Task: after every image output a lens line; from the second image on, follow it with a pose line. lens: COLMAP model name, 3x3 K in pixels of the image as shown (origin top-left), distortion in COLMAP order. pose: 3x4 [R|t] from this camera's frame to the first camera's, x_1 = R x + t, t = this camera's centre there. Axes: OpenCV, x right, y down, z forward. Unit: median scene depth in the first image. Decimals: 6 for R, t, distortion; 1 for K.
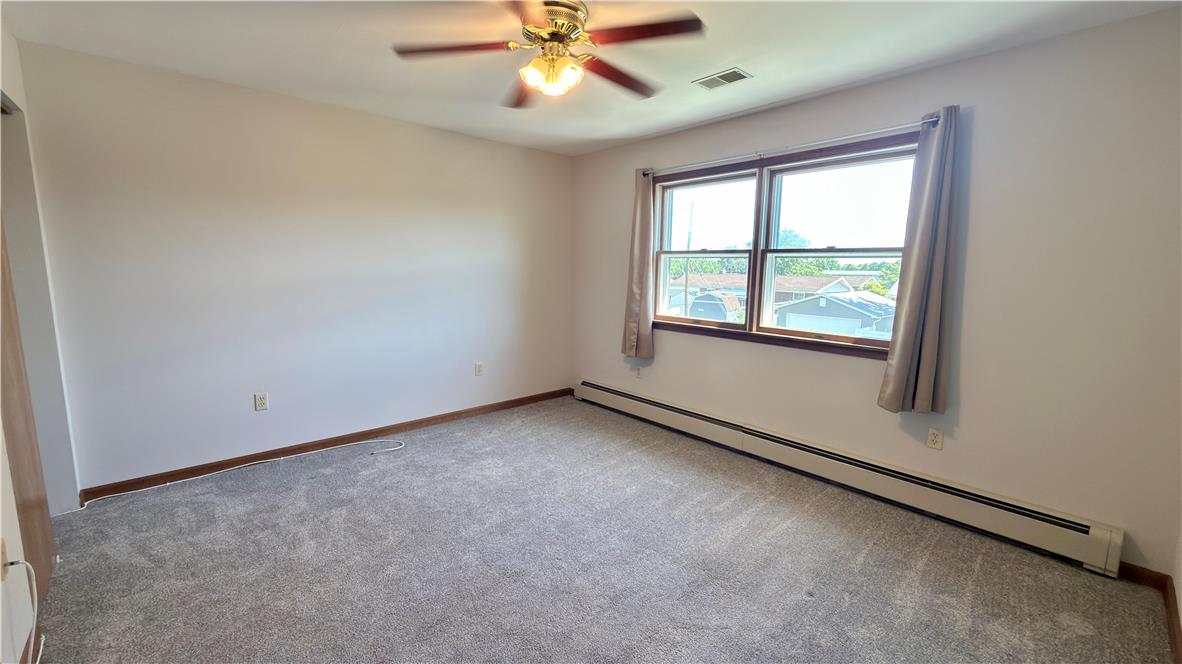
lens RADIAL K [[463.0, 0, 590.1], [0, 463.0, 330.8], [0, 0, 1]] dist [-0.010058, 0.000076]
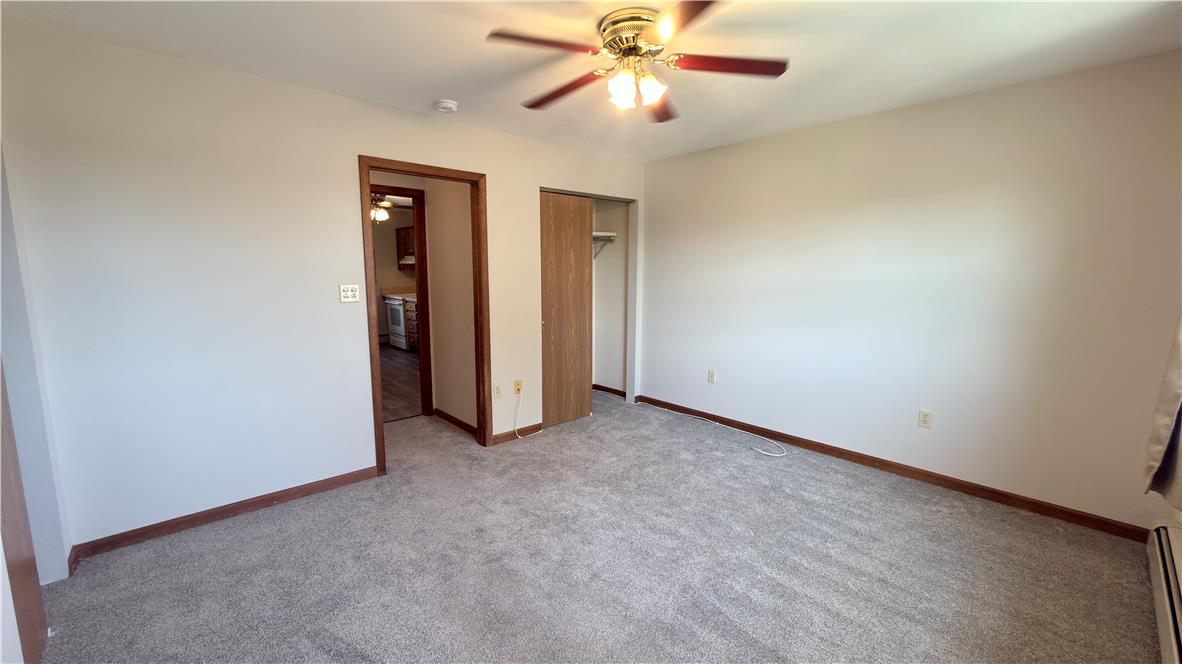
lens RADIAL K [[463.0, 0, 592.7], [0, 463.0, 338.0], [0, 0, 1]] dist [-0.010058, 0.000076]
pose [[-0.004962, 0.131307, -0.991329, 0.622403], [-0.133605, 0.982367, 0.130789, -0.089210], [0.991022, 0.133095, 0.012669, 0.618028]]
